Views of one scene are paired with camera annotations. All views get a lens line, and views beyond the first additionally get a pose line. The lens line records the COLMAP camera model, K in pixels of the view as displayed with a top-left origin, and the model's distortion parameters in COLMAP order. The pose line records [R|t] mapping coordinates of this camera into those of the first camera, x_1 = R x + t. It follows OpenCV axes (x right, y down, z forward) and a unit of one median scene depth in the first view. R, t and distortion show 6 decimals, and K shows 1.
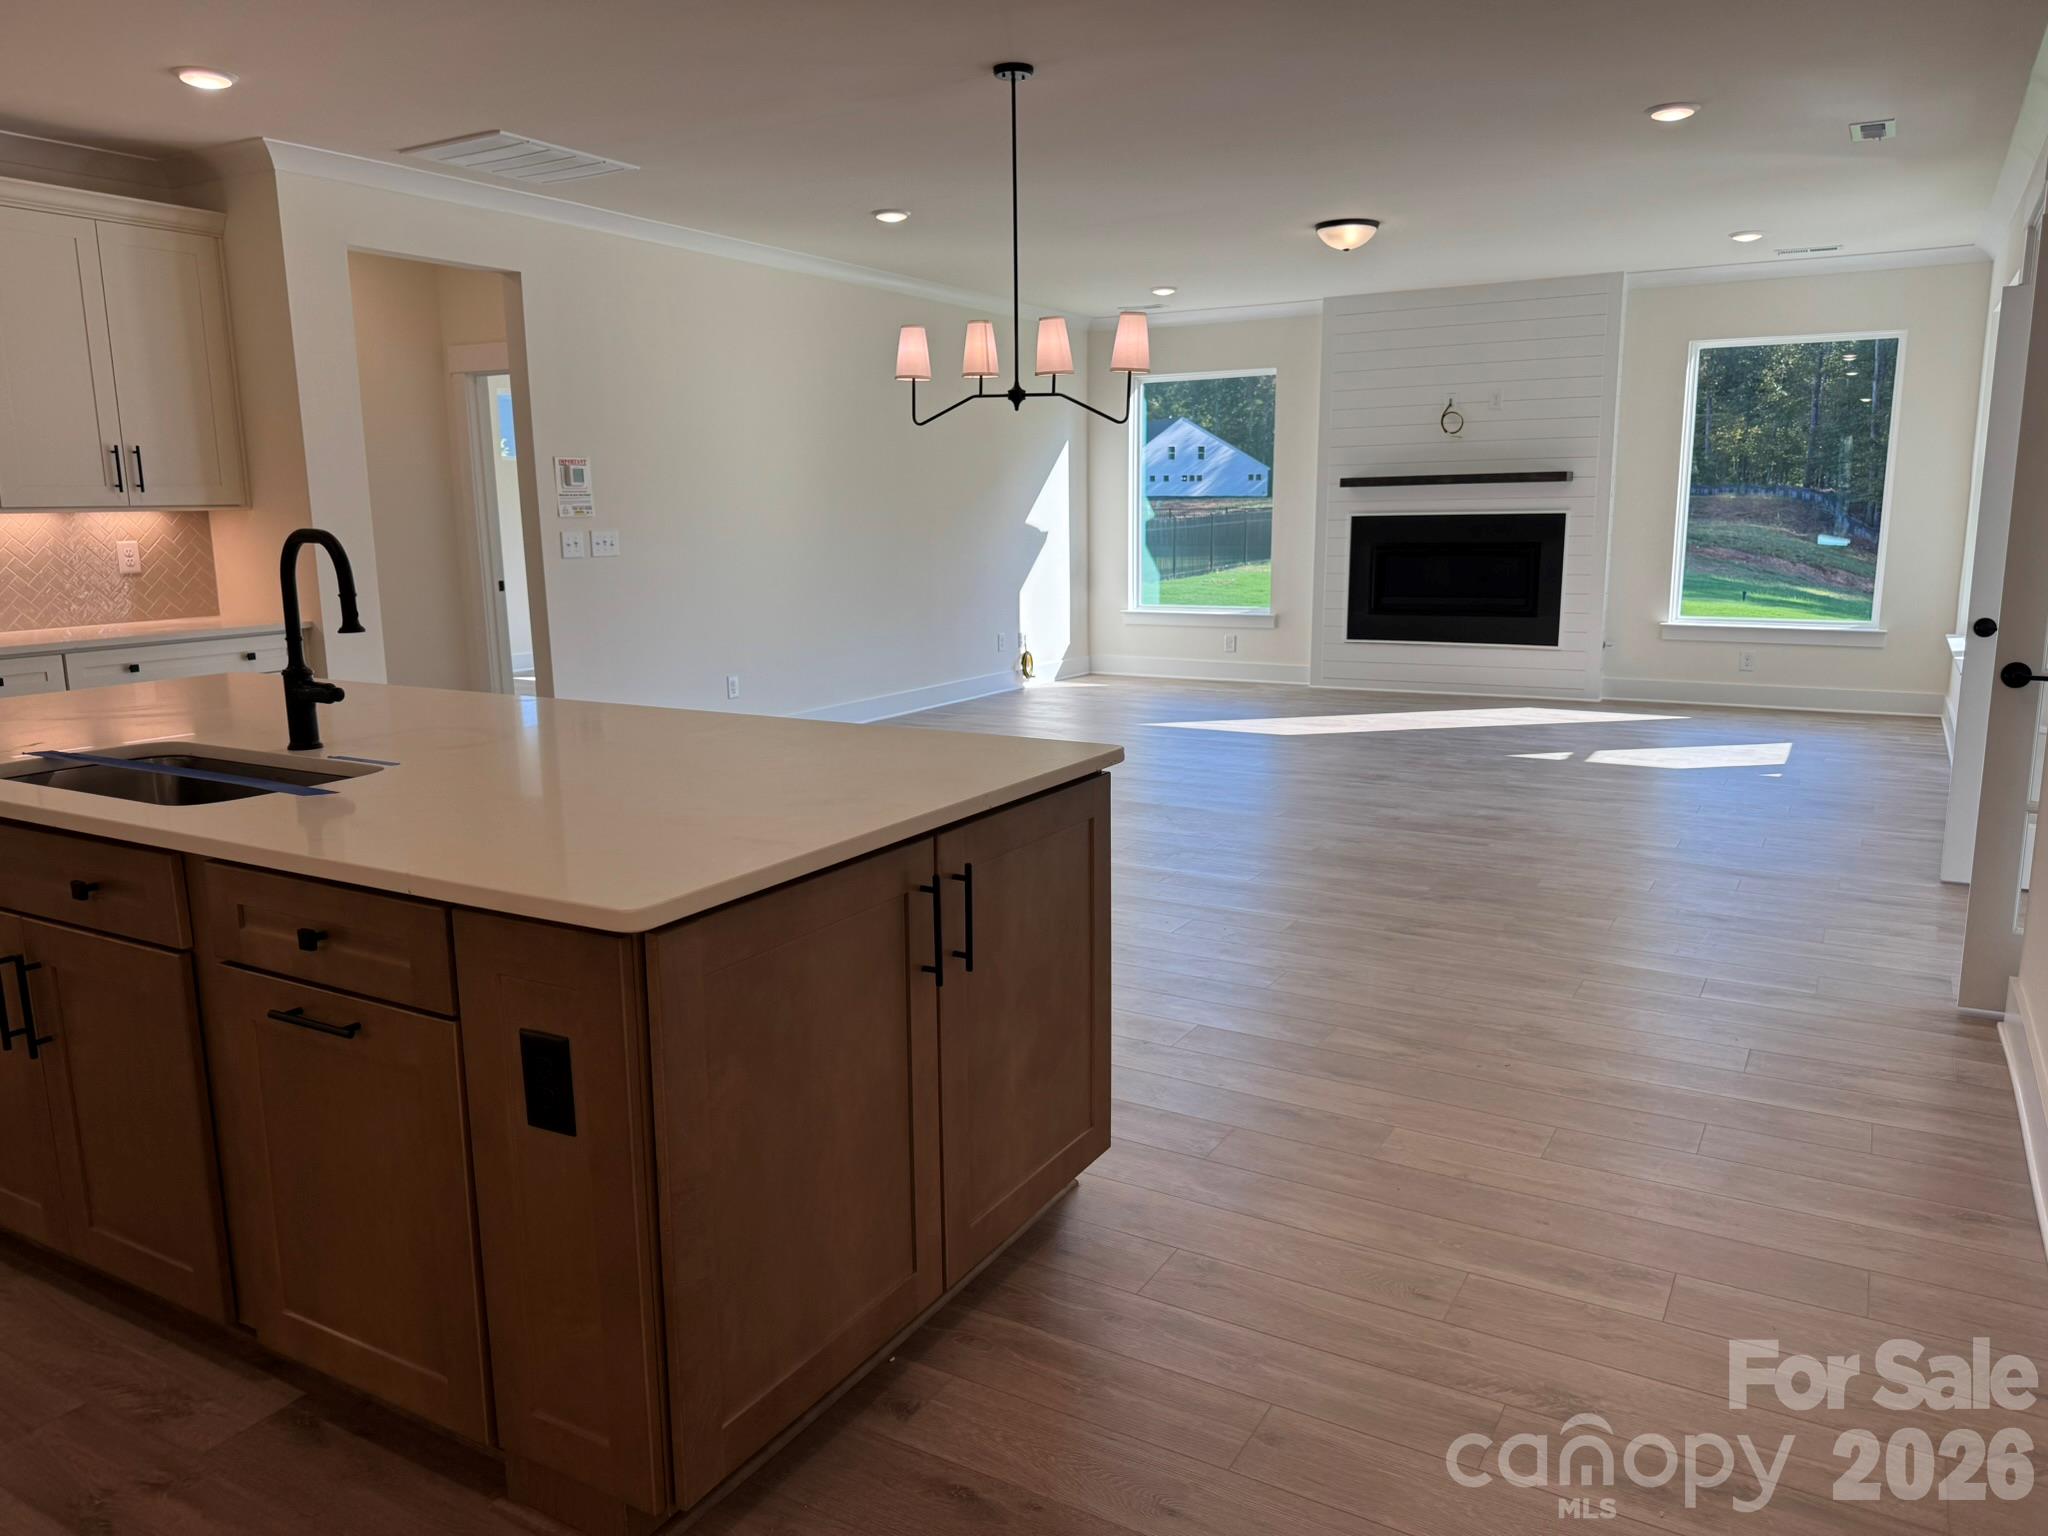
lens RADIAL K [[1453.0, 0, 1024.0], [0, 1453.0, 768.0], [0, 0, 1]] dist [0.048101, -0.001657]
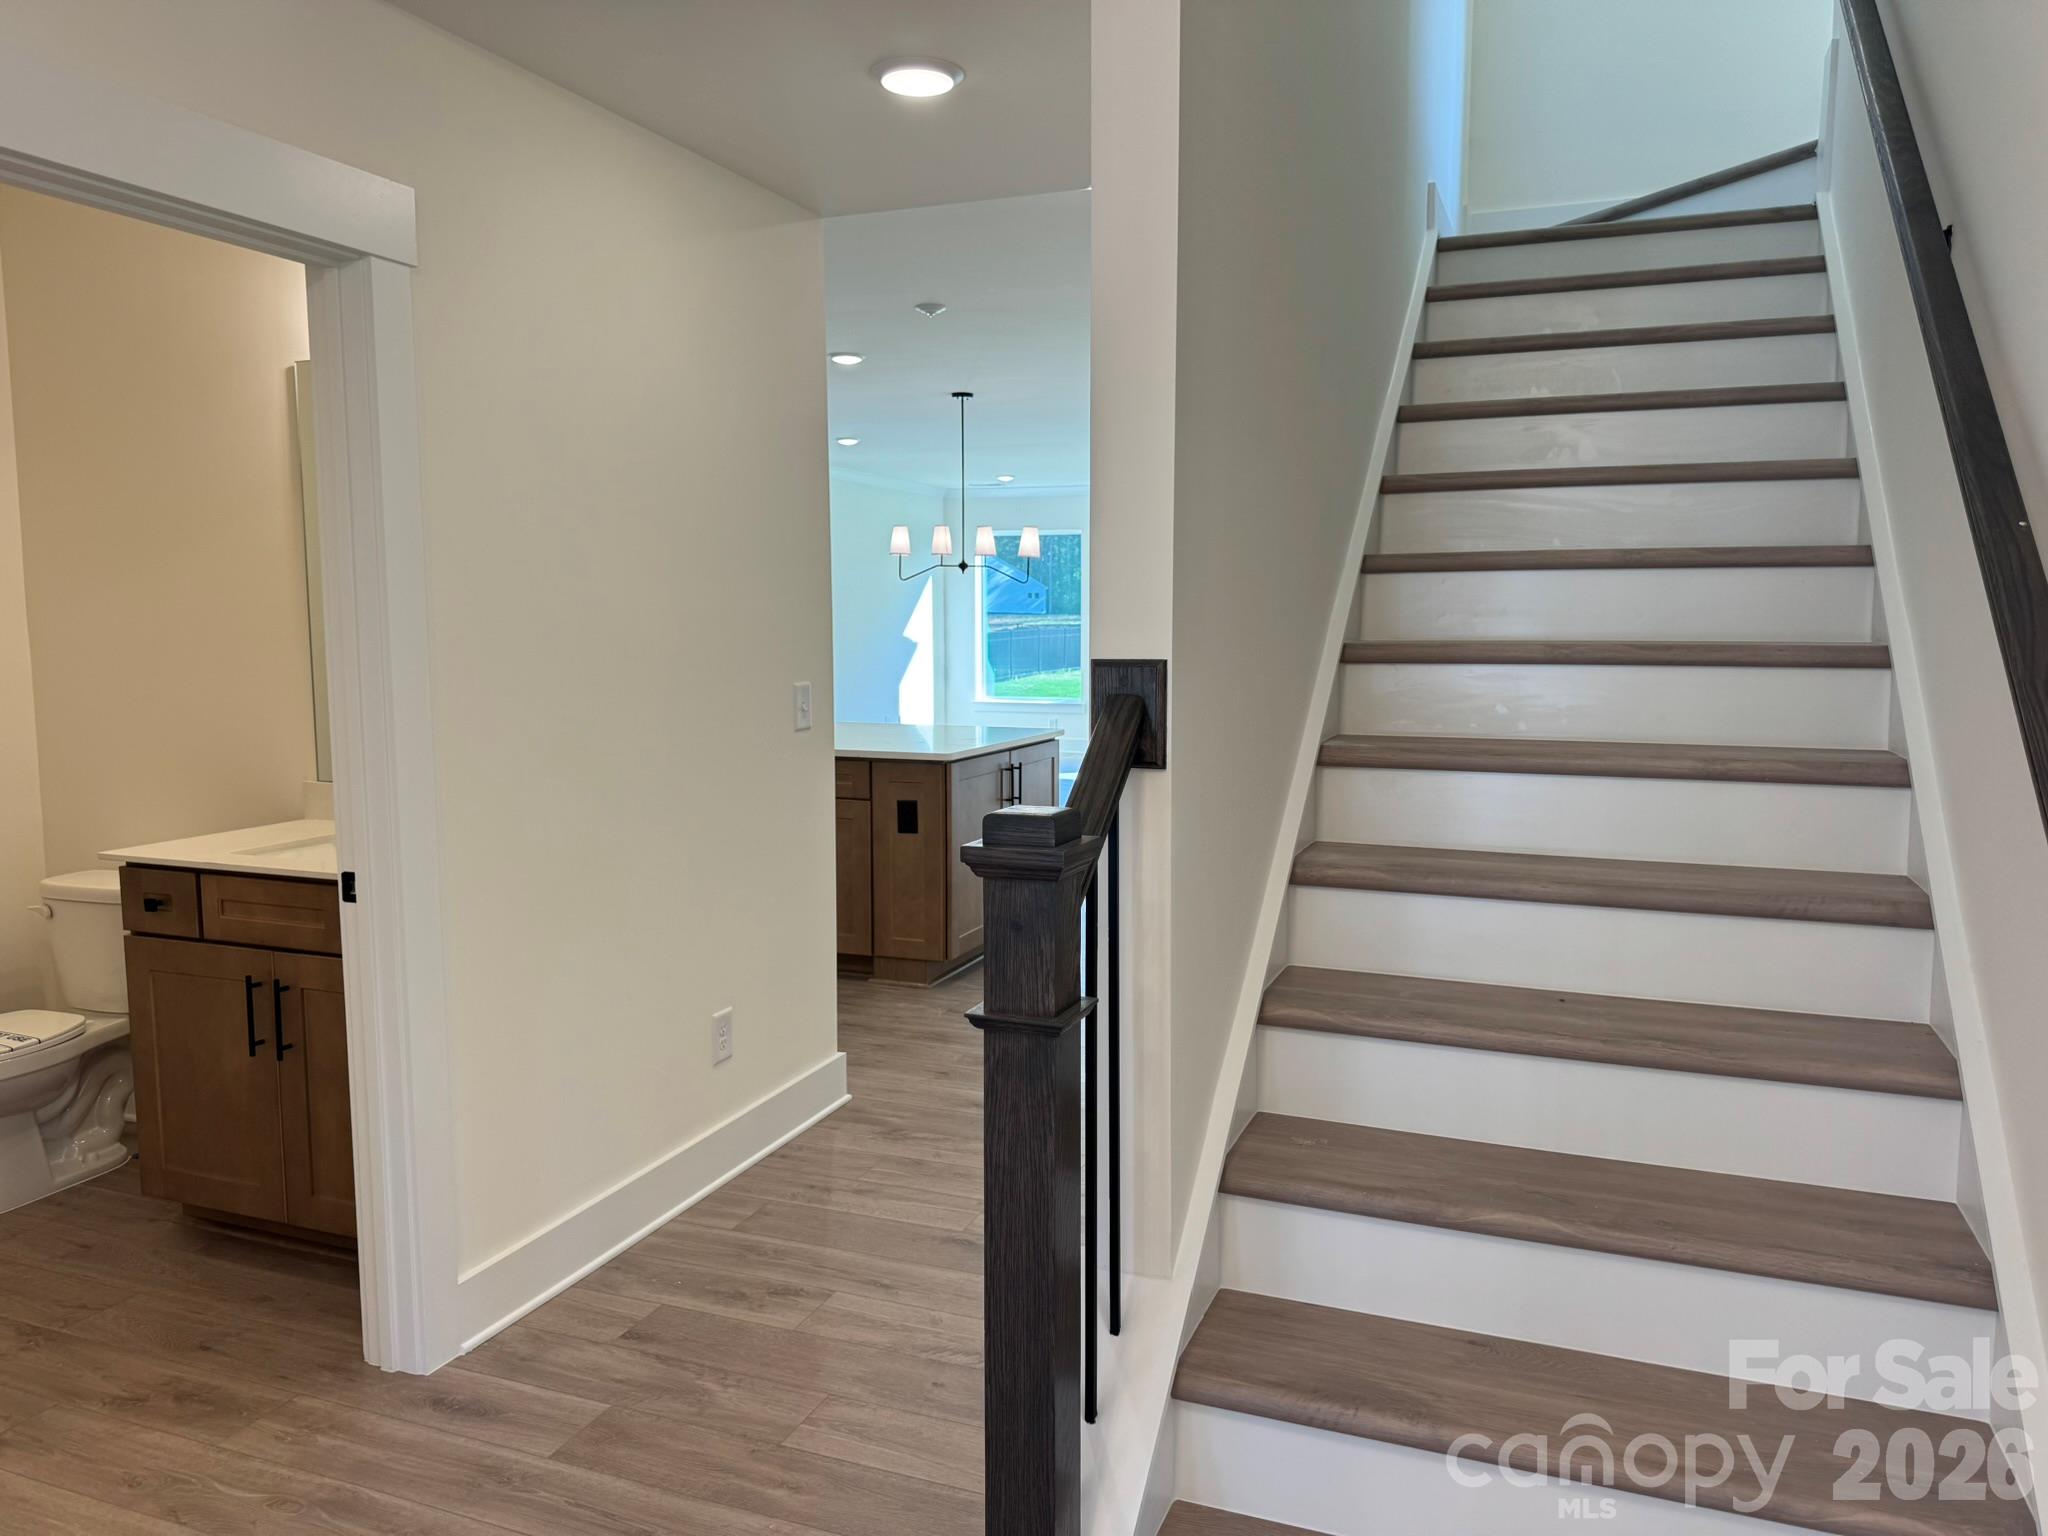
lens RADIAL K [[1453.0, 0, 1024.0], [0, 1453.0, 768.0], [0, 0, 1]] dist [0.048101, -0.001657]
pose [[0.988472, -0.002852, 0.151377, -0.198803], [0.014404, 0.997059, -0.075274, 0.126302], [-0.150717, 0.076587, 0.985606, -0.746699]]
